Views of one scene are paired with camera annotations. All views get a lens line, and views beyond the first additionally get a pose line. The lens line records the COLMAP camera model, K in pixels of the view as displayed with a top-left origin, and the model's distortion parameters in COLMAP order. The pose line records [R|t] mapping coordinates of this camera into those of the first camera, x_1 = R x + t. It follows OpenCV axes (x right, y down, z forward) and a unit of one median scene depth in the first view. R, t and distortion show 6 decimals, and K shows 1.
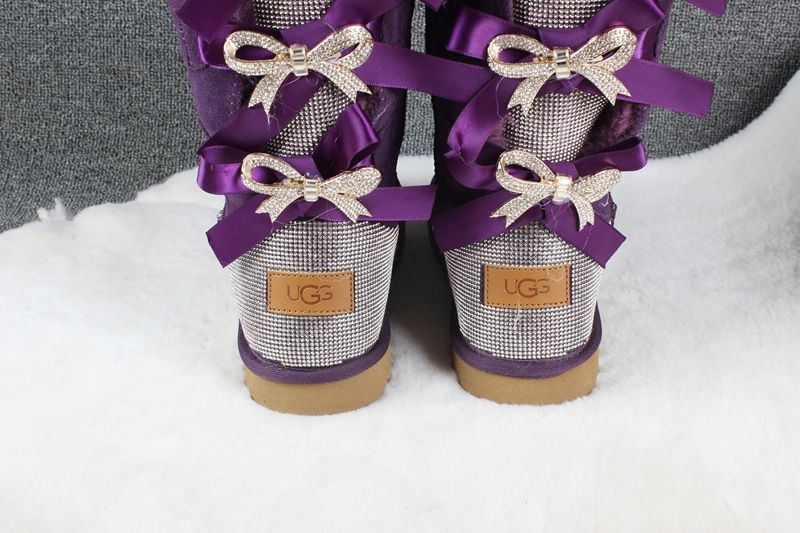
lens RADIAL K [[1103.9, 0, 405.8], [0, 1103.9, 306.5], [0, 0, 1]] dist [-0.063201, 0.000000]
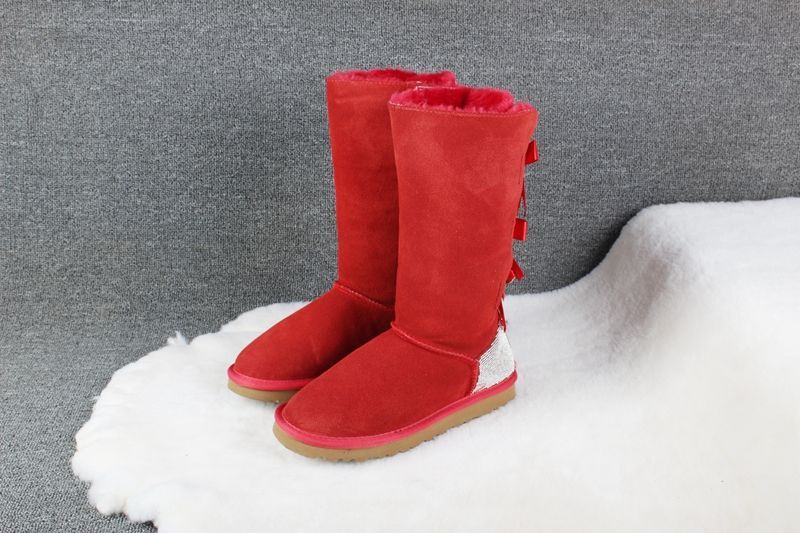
lens RADIAL K [[1221.4, 0, 389.7], [0, 1221.4, 258.9], [0, 0, 1]] dist [0.037336, 0.000000]
pose [[0.998358, -0.033247, 0.046644, -0.073705], [0.038863, 0.991372, -0.125185, 0.034060], [-0.042080, 0.126793, 0.991036, -0.800177]]
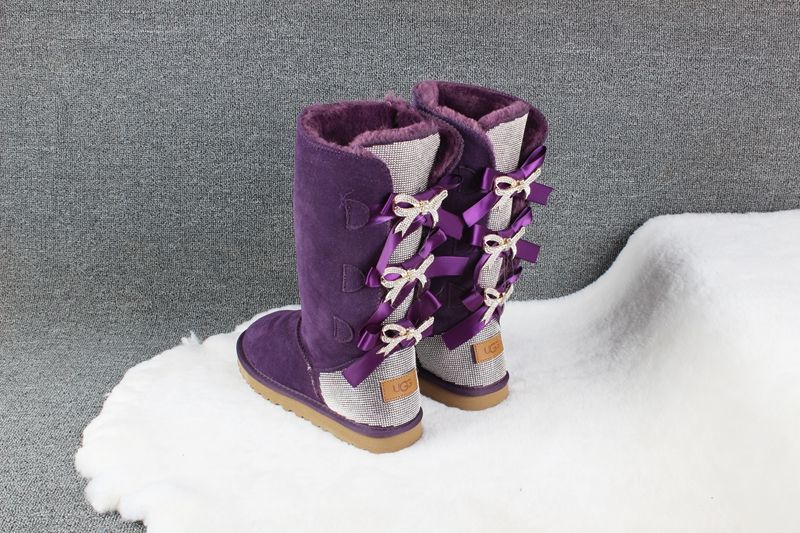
lens RADIAL K [[1095.0, 0, 388.4], [0, 1095.0, 265.2], [0, 0, 1]] dist [-0.000836, 0.000000]
pose [[0.999728, -0.017869, -0.015007, 0.017188], [0.015993, 0.993001, -0.117019, 0.004540], [0.016993, 0.116747, 0.993016, -0.665772]]
